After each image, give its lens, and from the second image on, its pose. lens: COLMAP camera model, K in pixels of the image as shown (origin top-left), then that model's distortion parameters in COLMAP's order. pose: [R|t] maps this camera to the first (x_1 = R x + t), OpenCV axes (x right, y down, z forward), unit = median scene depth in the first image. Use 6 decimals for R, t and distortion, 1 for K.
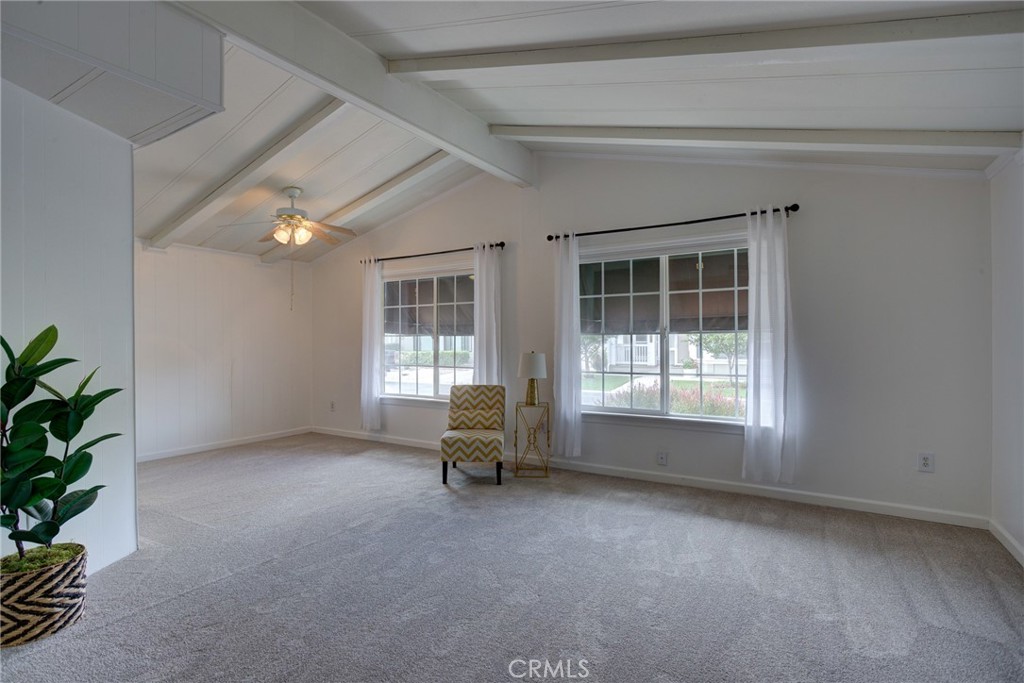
lens RADIAL K [[502.9, 0, 511.1], [0, 502.9, 341.7], [0, 0, 1]] dist [-0.018301, 0.006711]
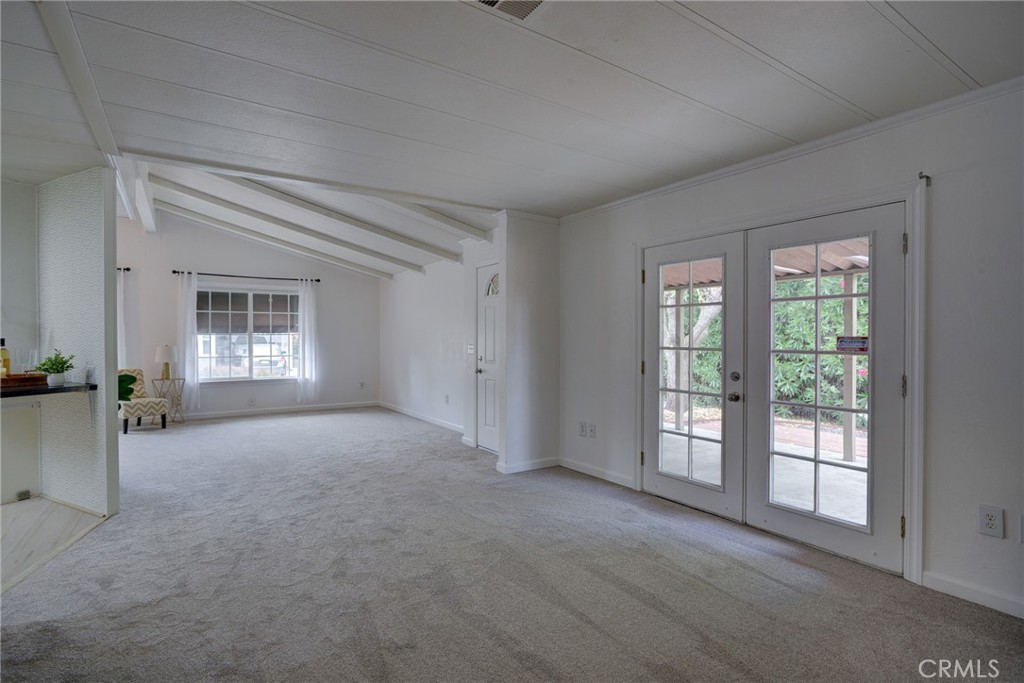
lens RADIAL K [[502.9, 0, 511.9], [0, 502.9, 339.4], [0, 0, 1]] dist [-0.018301, 0.006711]
pose [[0.414482, 0.001047, 0.910057, -1.004811], [-0.000143, 0.999999, -0.001086, 0.003565], [-0.910057, 0.000320, 0.414482, -0.657761]]
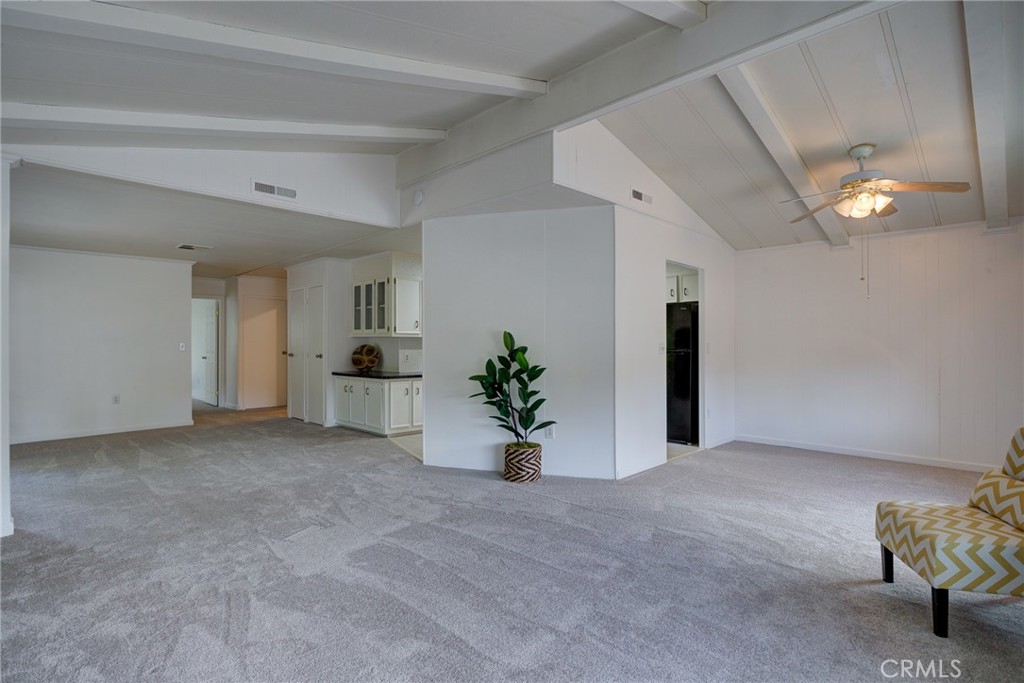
lens RADIAL K [[502.9, 0, 517.3], [0, 502.9, 342.3], [0, 0, 1]] dist [-0.018301, 0.006711]
pose [[-0.217803, 0.003305, -0.975987, 0.516960], [0.002595, 0.999993, 0.002807, 0.003586], [0.975989, -0.001921, -0.217810, 0.699760]]
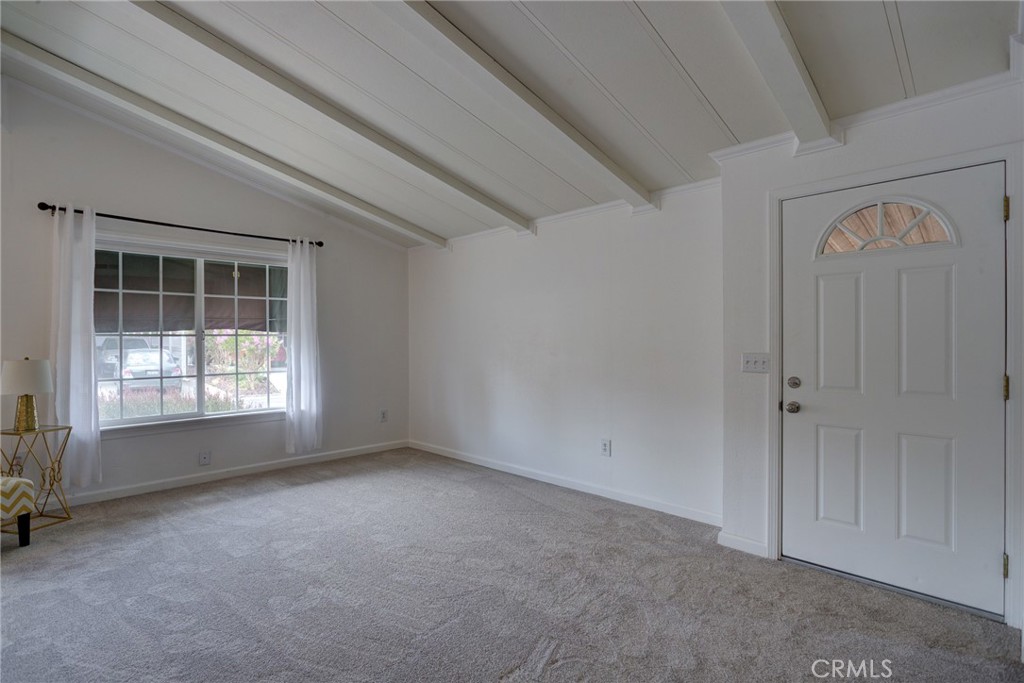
lens RADIAL K [[502.9, 0, 513.9], [0, 502.9, 339.8], [0, 0, 1]] dist [-0.018301, 0.006711]
pose [[0.219928, 0.001899, 0.975514, -0.557050], [0.003967, 0.999988, -0.002841, -0.002322], [-0.975508, 0.004494, 0.219918, 0.168538]]
